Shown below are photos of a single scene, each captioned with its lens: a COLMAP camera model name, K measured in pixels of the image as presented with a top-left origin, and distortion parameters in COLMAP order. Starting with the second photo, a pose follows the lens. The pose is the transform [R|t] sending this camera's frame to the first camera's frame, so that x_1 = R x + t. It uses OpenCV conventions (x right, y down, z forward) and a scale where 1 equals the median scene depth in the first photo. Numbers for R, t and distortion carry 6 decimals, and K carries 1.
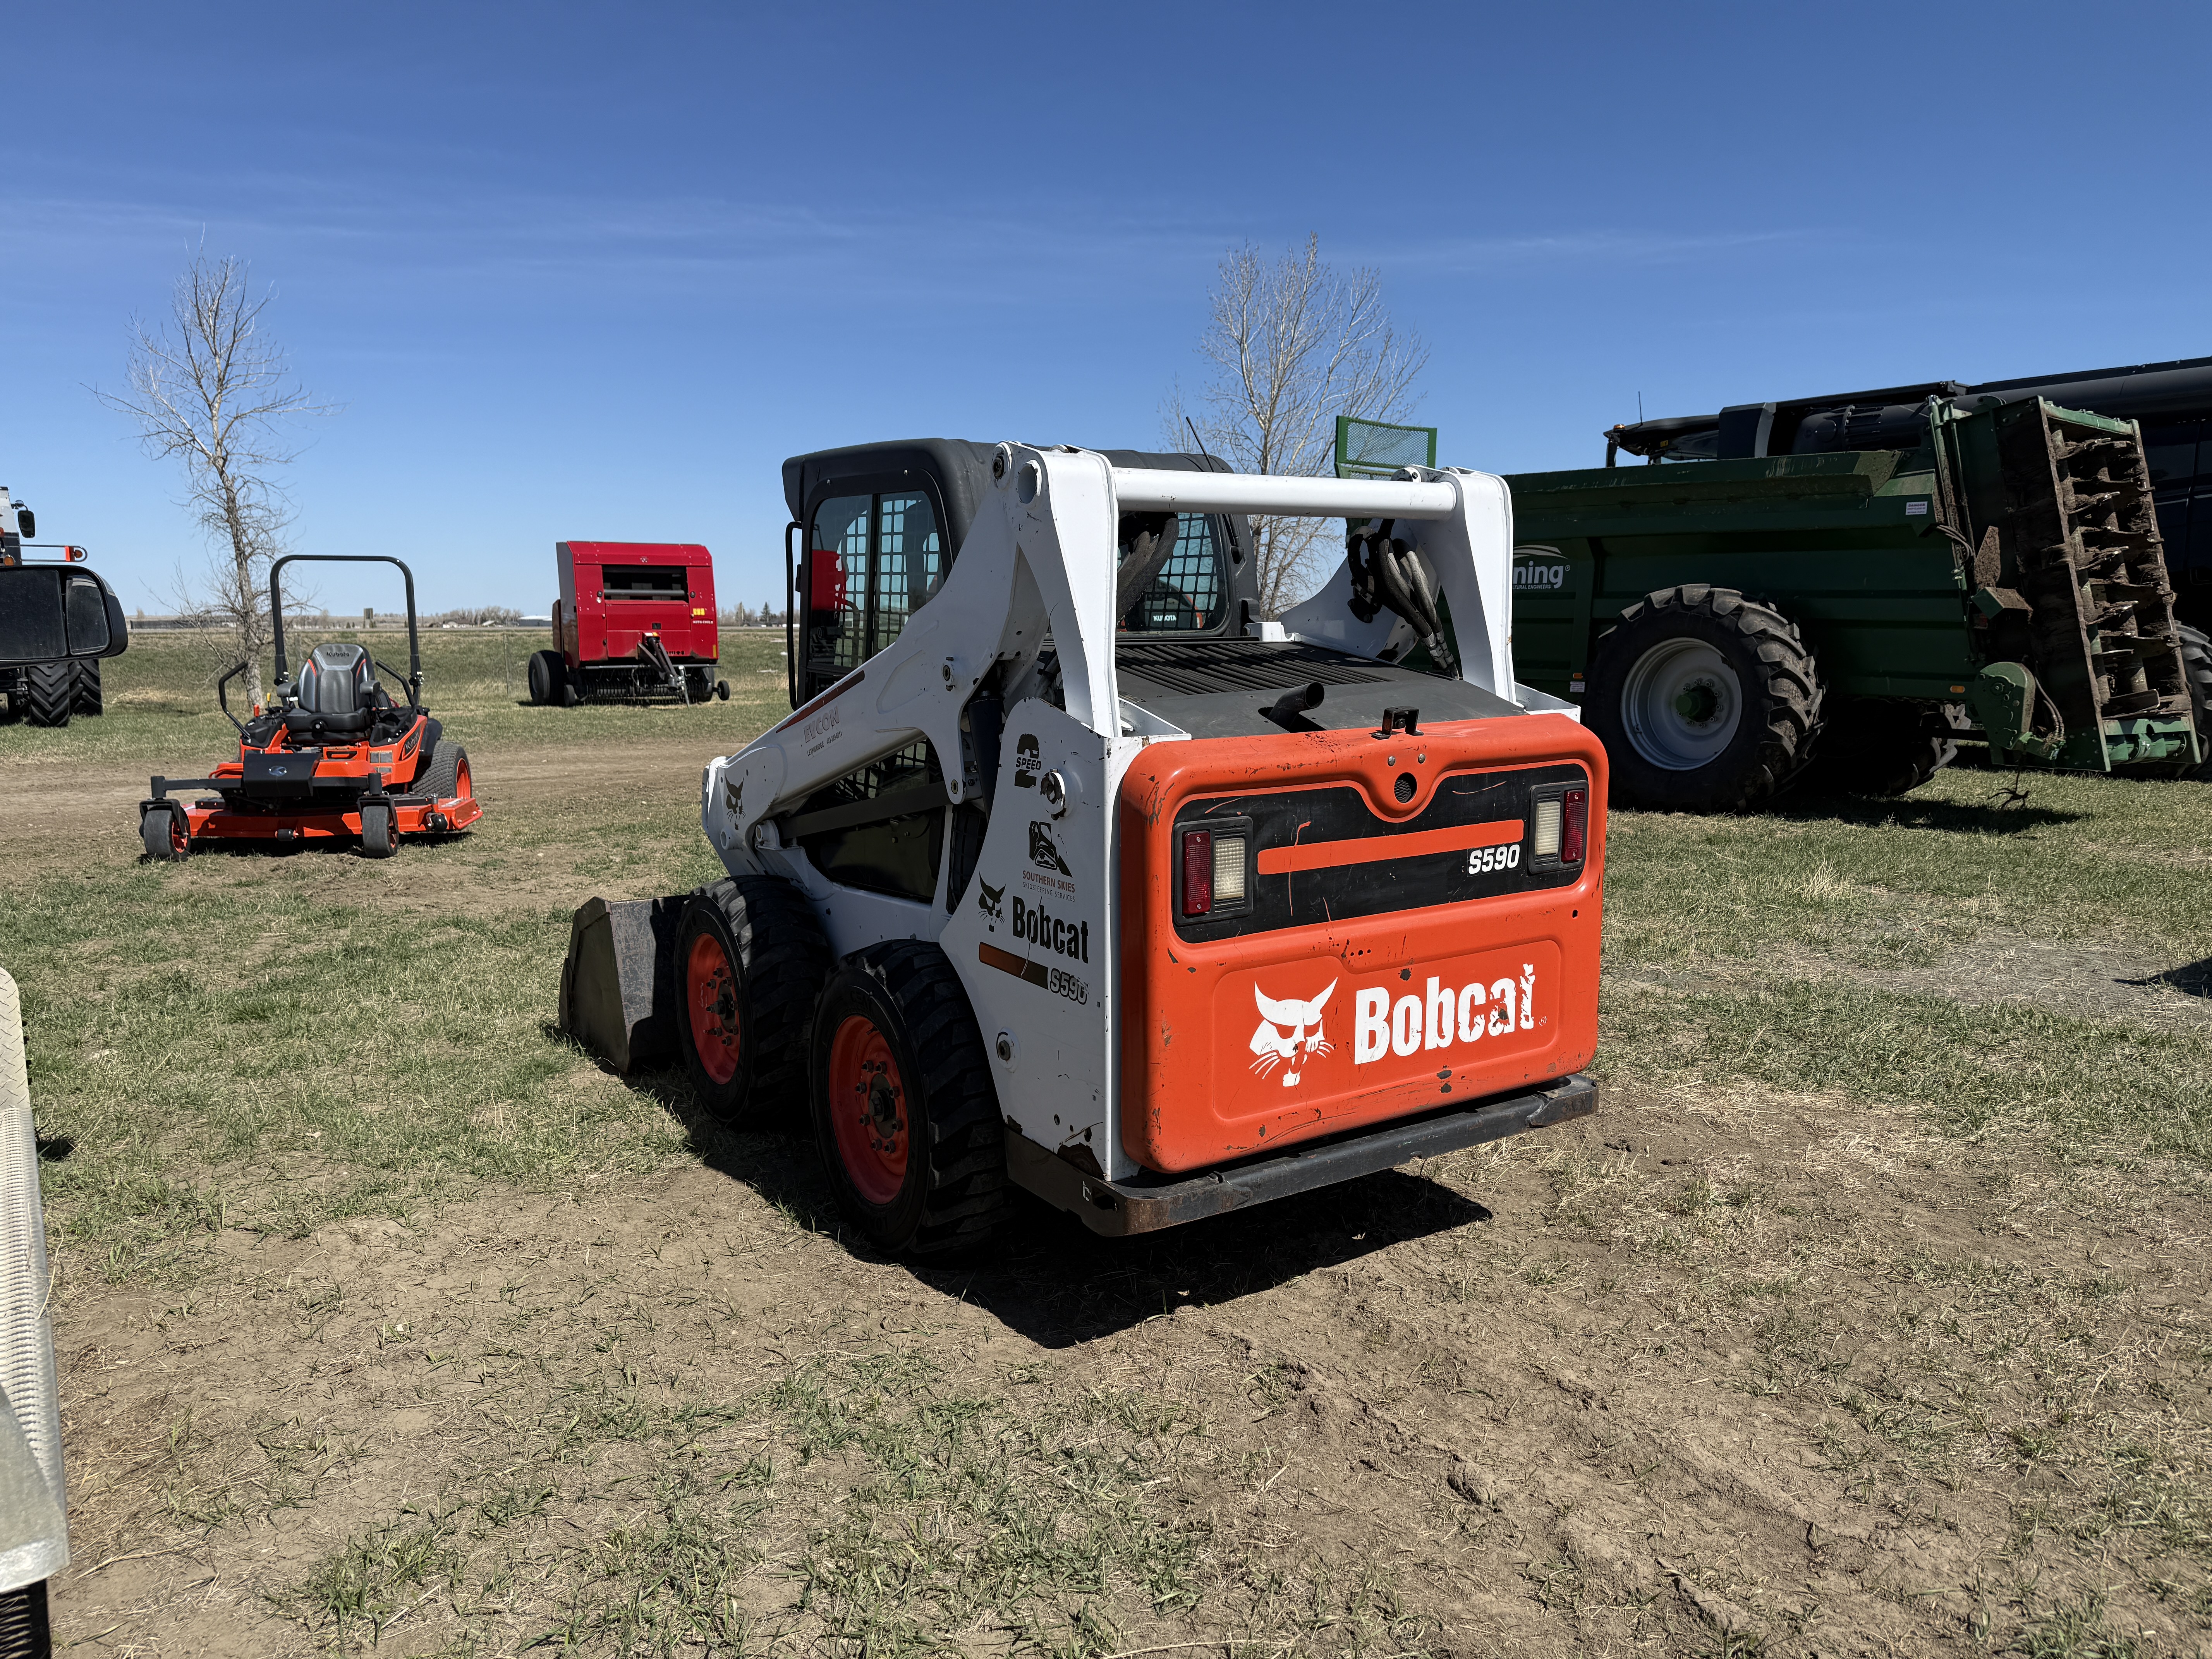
lens RADIAL K [[1732.2, 0, 1106.0], [0, 1732.2, 829.5], [0, 0, 1]] dist [0.005323, 0.000699]
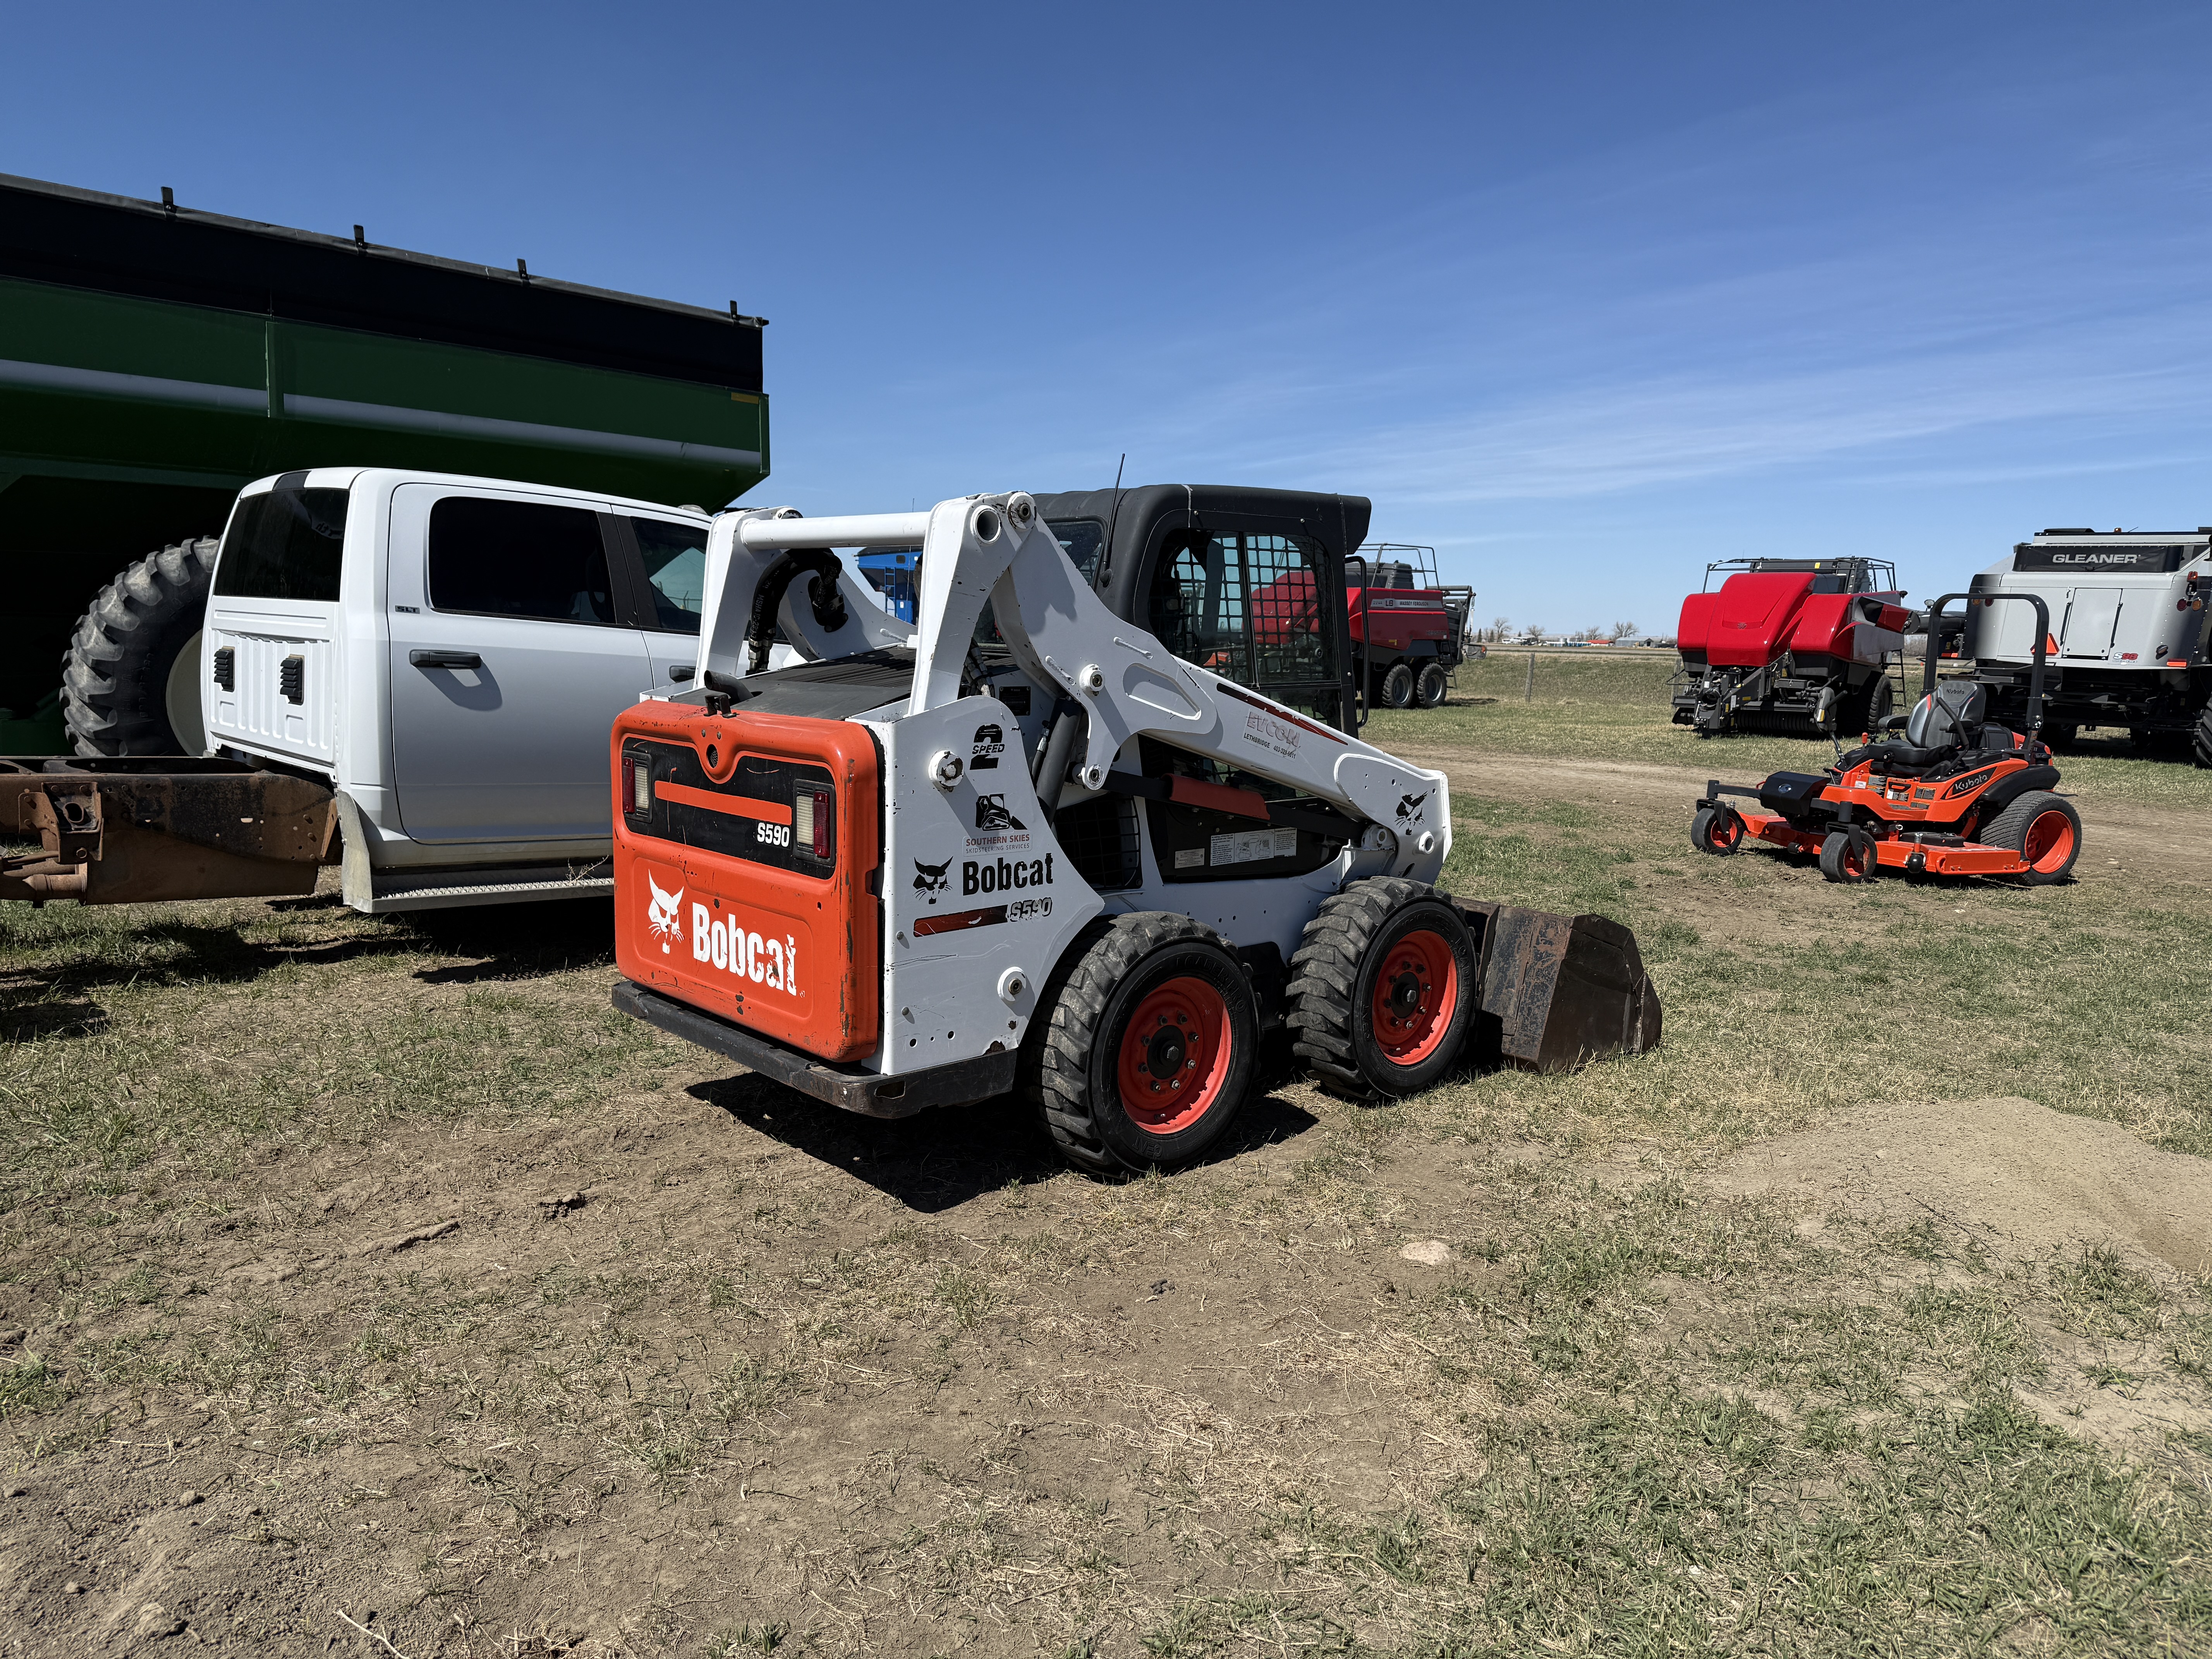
lens RADIAL K [[1668.2, 0, 1106.0], [0, 1668.2, 829.5], [0, 0, 1]] dist [-0.129225, 0.001430]
pose [[0.142077, 0.140208, -0.979875, 1.356634], [-0.166314, 0.979226, 0.116001, -0.154009], [0.975784, 0.146486, 0.162444, 1.038661]]
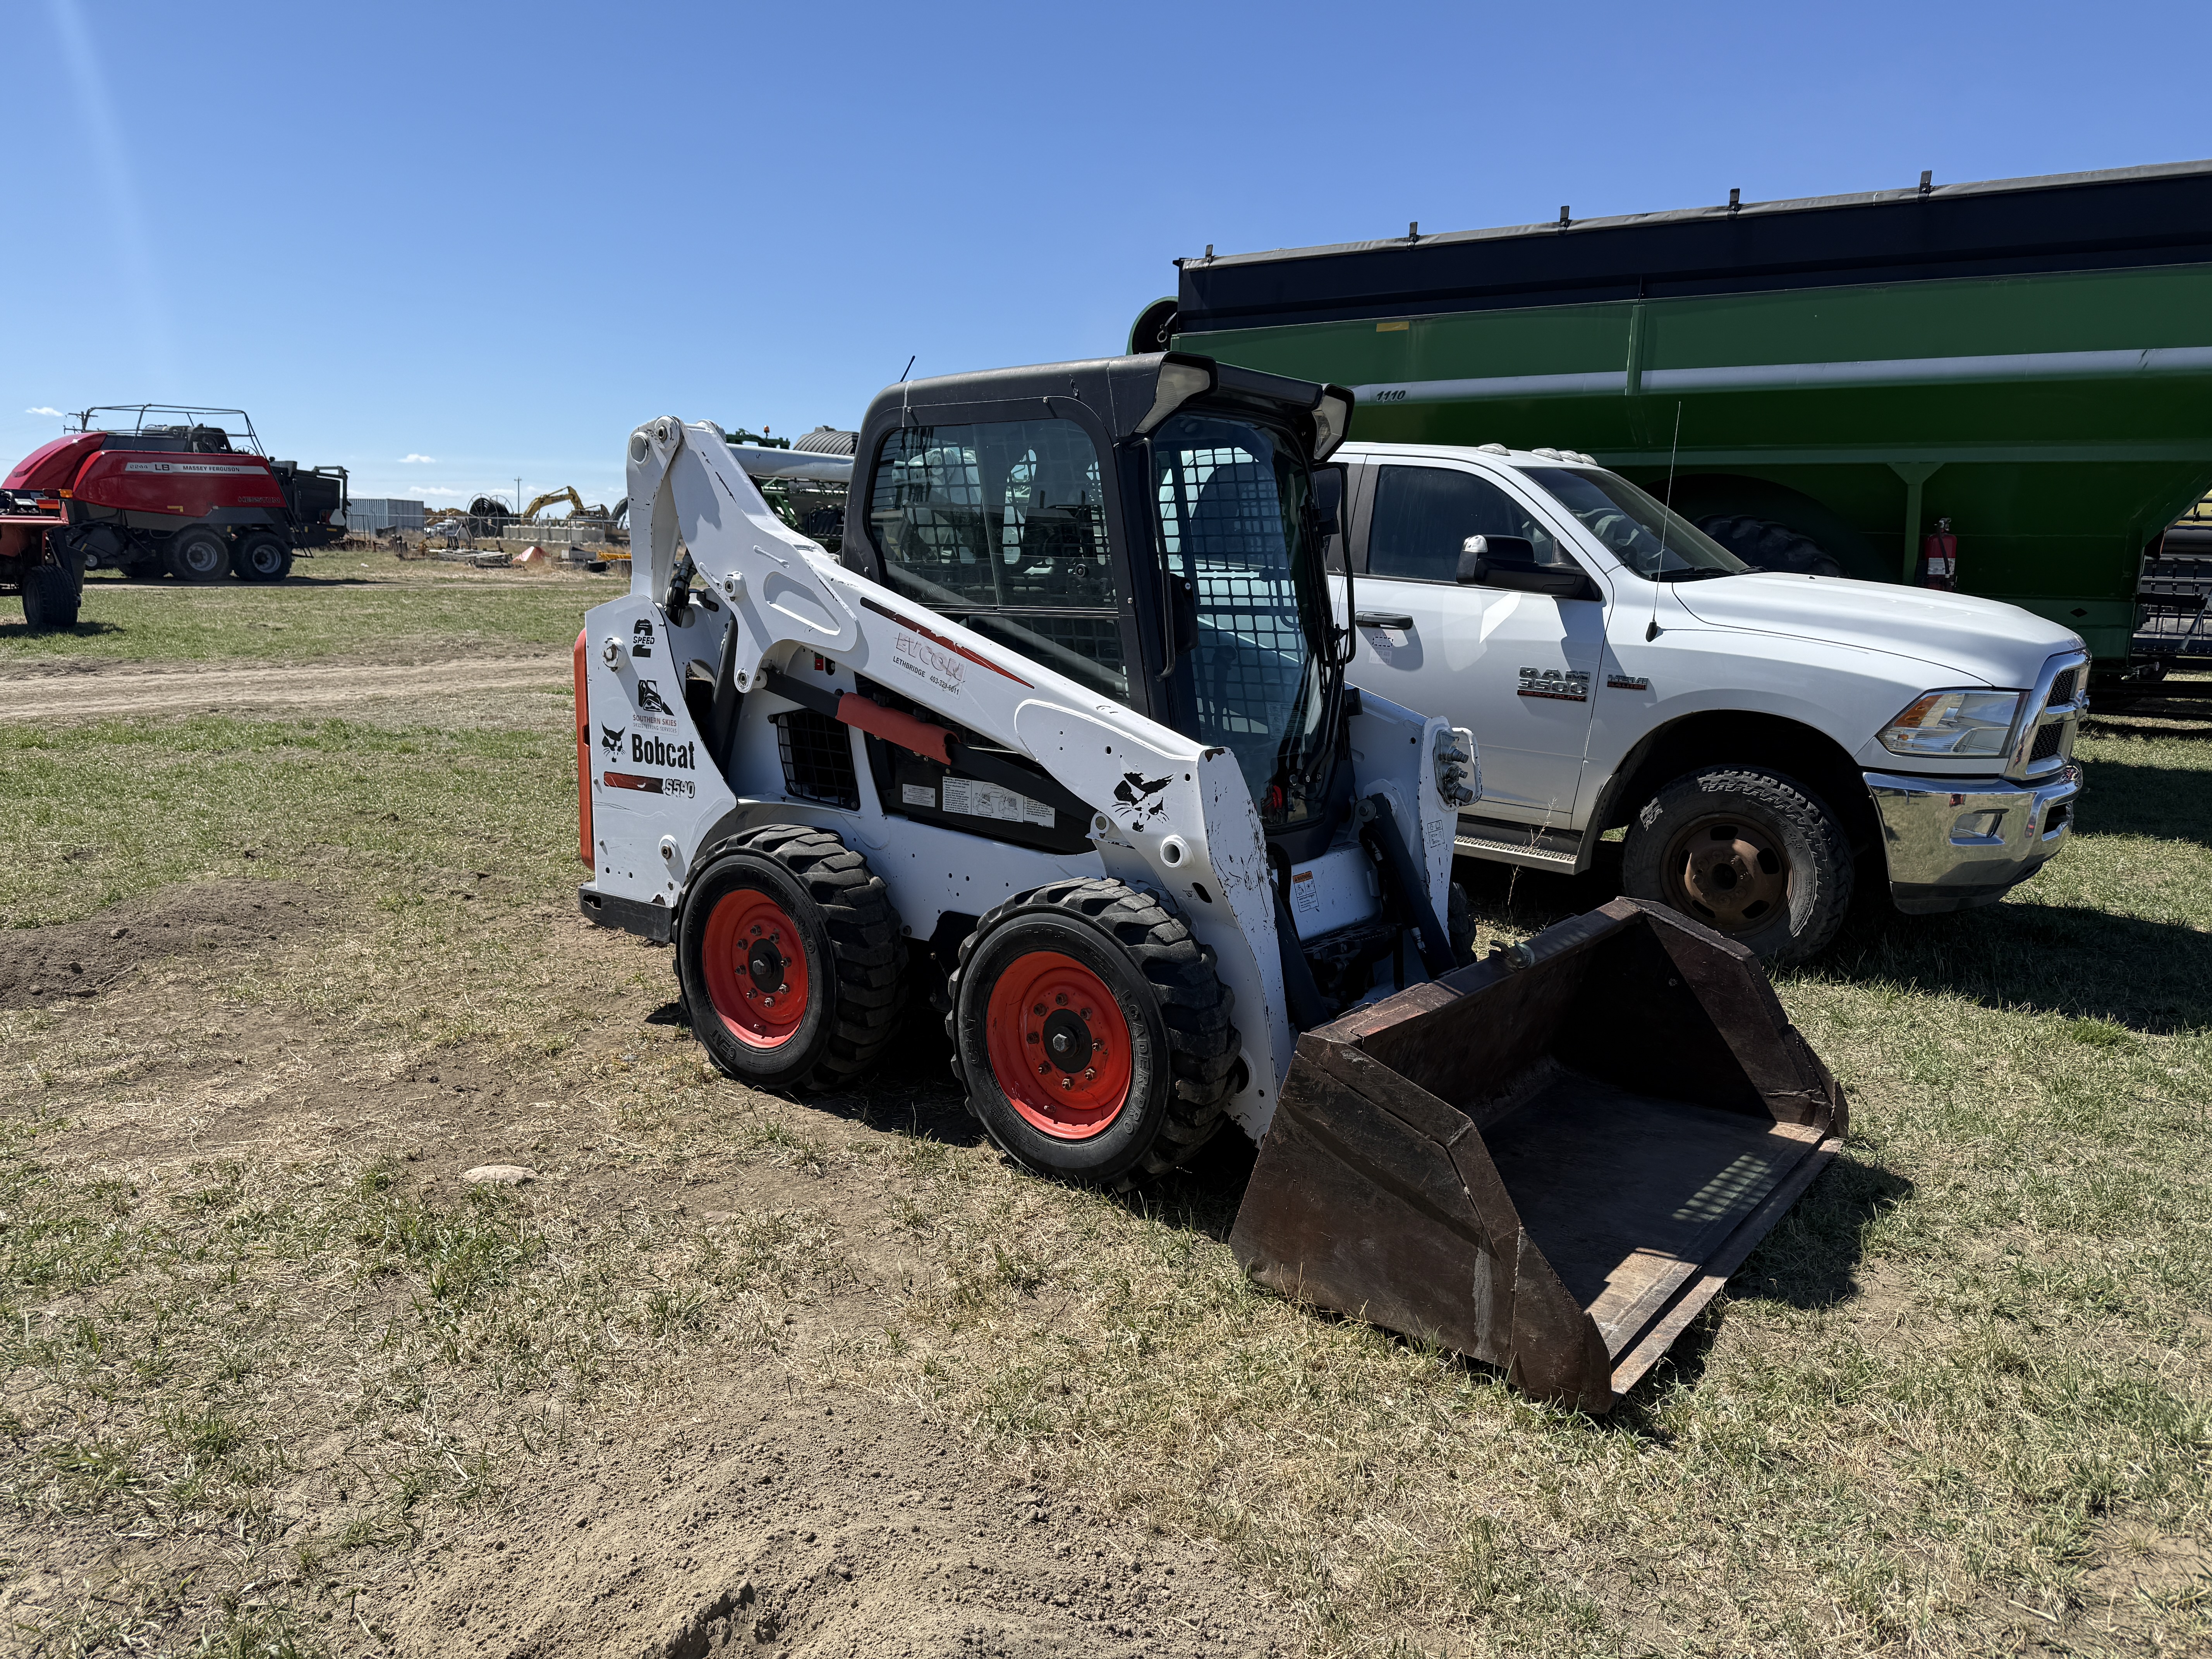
lens RADIAL K [[1536.7, 0, 1106.0], [0, 1536.7, 829.5], [0, 0, 1]] dist [0.018060, 0.000216]
pose [[-0.949592, 0.035106, -0.311517, 0.010404], [-0.063043, 0.952024, 0.299459, -0.346815], [0.307084, 0.304003, -0.901821, 2.722637]]
